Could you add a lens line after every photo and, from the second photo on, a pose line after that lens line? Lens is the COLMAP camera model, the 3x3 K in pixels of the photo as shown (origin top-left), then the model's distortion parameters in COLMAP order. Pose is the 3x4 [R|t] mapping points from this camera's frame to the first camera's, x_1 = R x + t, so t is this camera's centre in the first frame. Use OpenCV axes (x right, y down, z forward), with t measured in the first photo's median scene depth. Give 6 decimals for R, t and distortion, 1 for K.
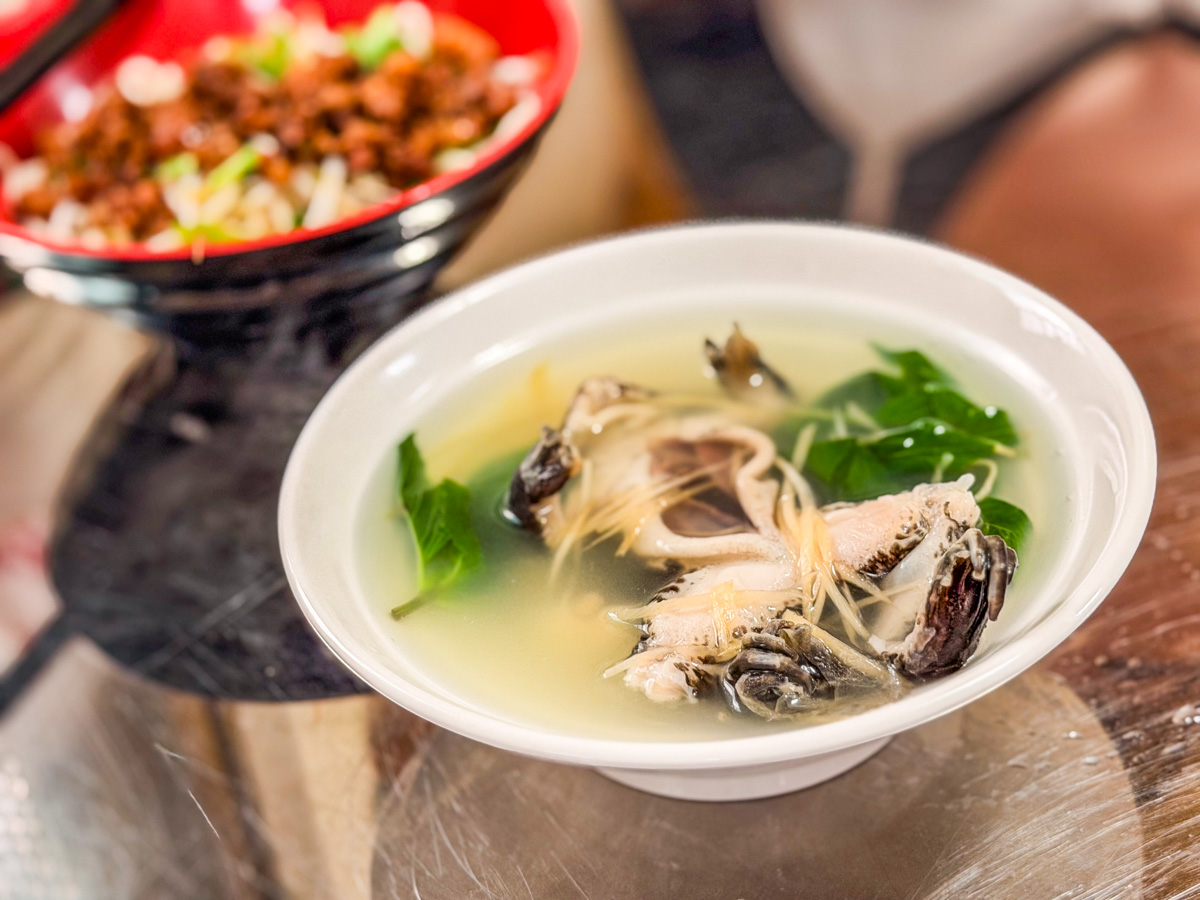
lens RADIAL K [[2237.5, 0, 600.0], [0, 2237.5, 449.9], [0, 0, 1]] dist [-0.016829, 0.000000]
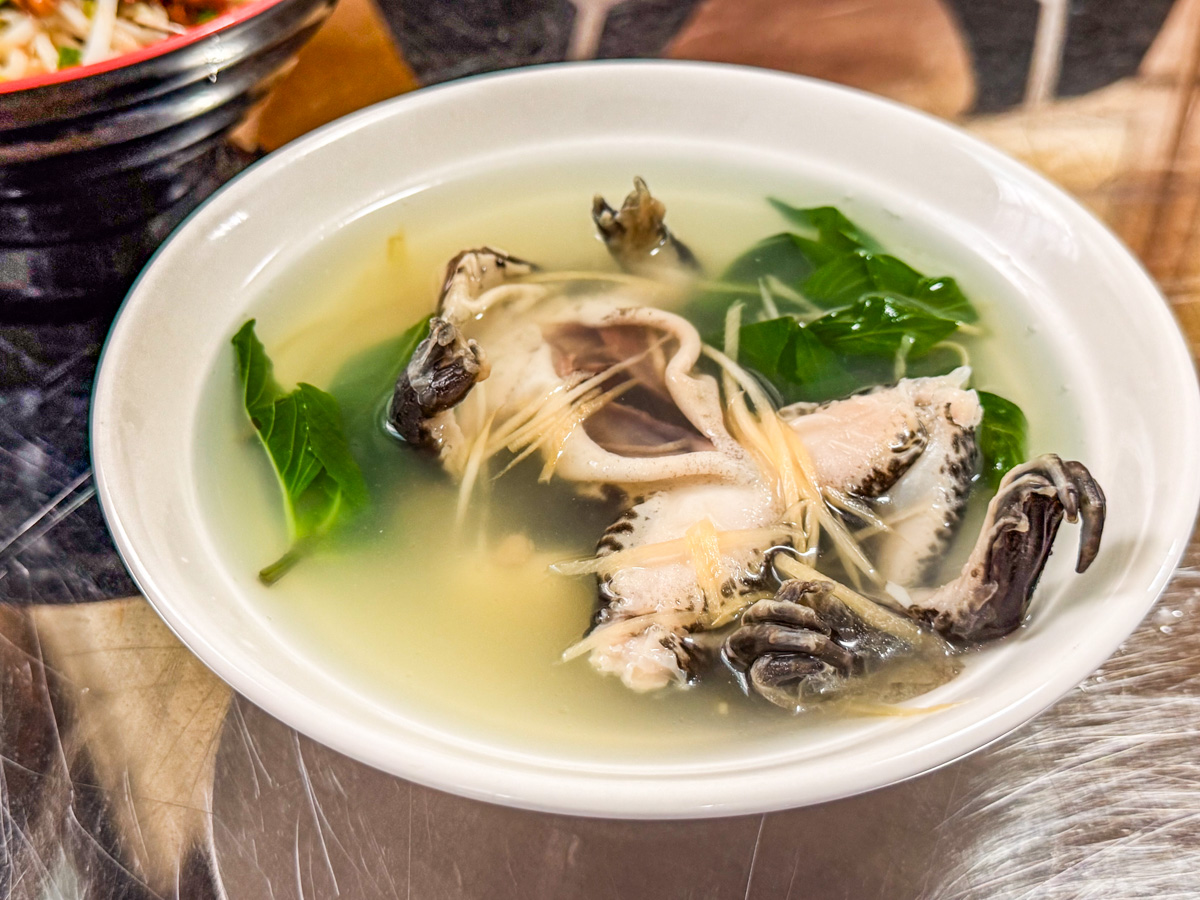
lens RADIAL K [[1542.4, 0, 585.0], [0, 1542.4, 481.3], [0, 0, 1]] dist [0.026535, 0.000000]
pose [[0.978055, -0.053317, 0.201408, -0.087708], [0.023467, 0.988741, 0.147785, -0.034080], [-0.207020, -0.139816, 0.968295, 0.463571]]
